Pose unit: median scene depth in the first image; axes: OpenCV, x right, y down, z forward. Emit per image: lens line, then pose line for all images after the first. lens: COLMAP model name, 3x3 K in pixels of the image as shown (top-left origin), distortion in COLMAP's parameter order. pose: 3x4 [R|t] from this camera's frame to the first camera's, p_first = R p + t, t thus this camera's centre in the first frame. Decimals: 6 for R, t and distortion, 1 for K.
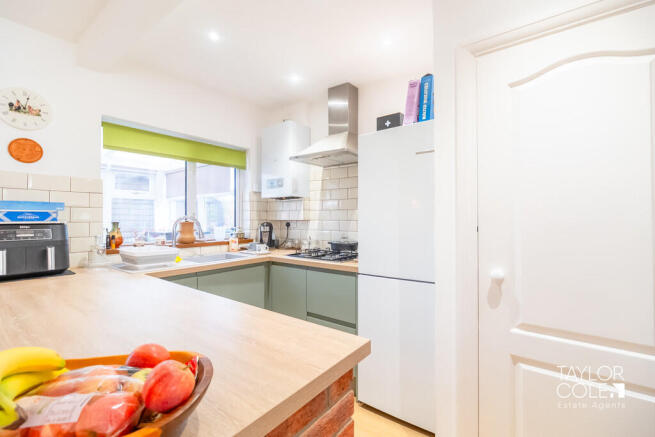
lens RADIAL K [[286.5, 0, 328.0], [0, 286.5, 215.6], [0, 0, 1]] dist [-0.003401, -0.000831]
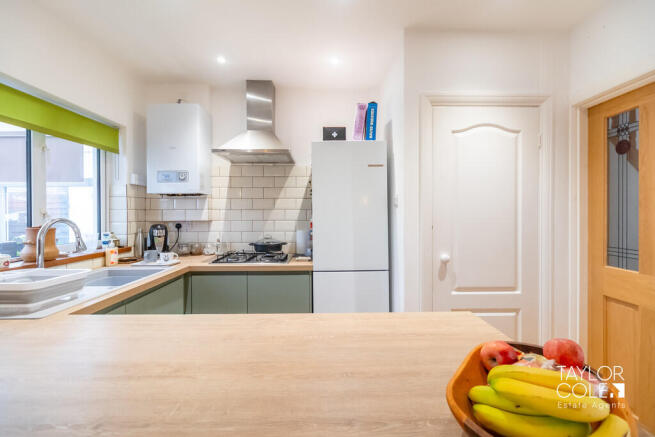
lens RADIAL K [[286.5, 0, 327.6], [0, 286.5, 213.4], [0, 0, 1]] dist [-0.003401, -0.000831]
pose [[0.785187, -0.003526, 0.619248, -0.379032], [-0.002181, 0.999962, 0.008459, -0.016127], [-0.619255, -0.007993, 0.785150, 0.099696]]
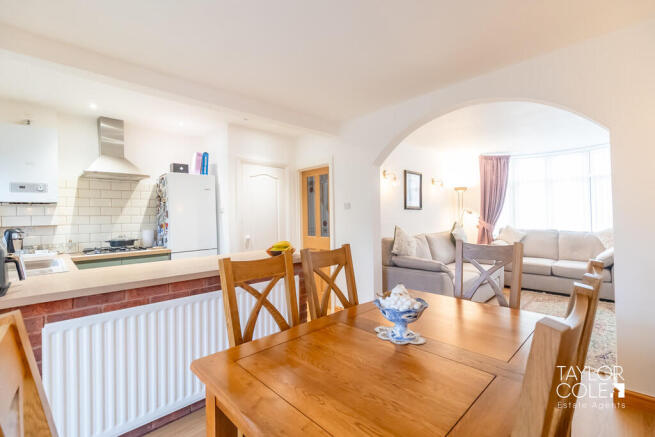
lens RADIAL K [[286.5, 0, 329.5], [0, 286.5, 215.9], [0, 0, 1]] dist [-0.003401, -0.000831]
pose [[0.136661, -0.001477, 0.990617, -1.094445], [0.012802, 0.999918, -0.000276, -0.005761], [-0.990535, 0.012720, 0.136668, -0.133606]]
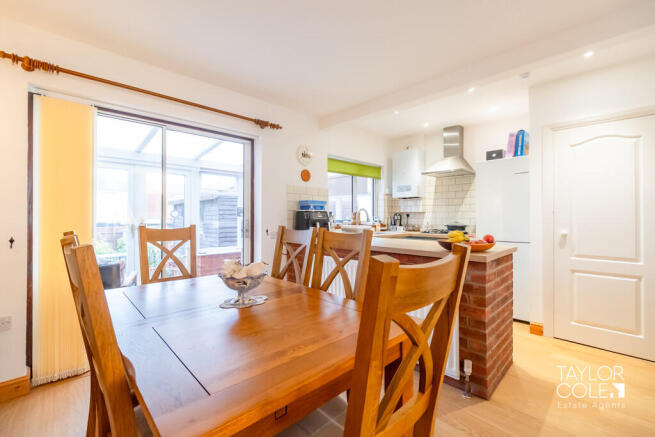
lens RADIAL K [[286.5, 0, 327.0], [0, 286.5, 214.9], [0, 0, 1]] dist [-0.003401, -0.000831]
pose [[0.989010, 0.000307, -0.147845, -0.408008], [0.000101, 0.999996, 0.002748, 0.030099], [0.147846, -0.002733, 0.989007, -0.664801]]
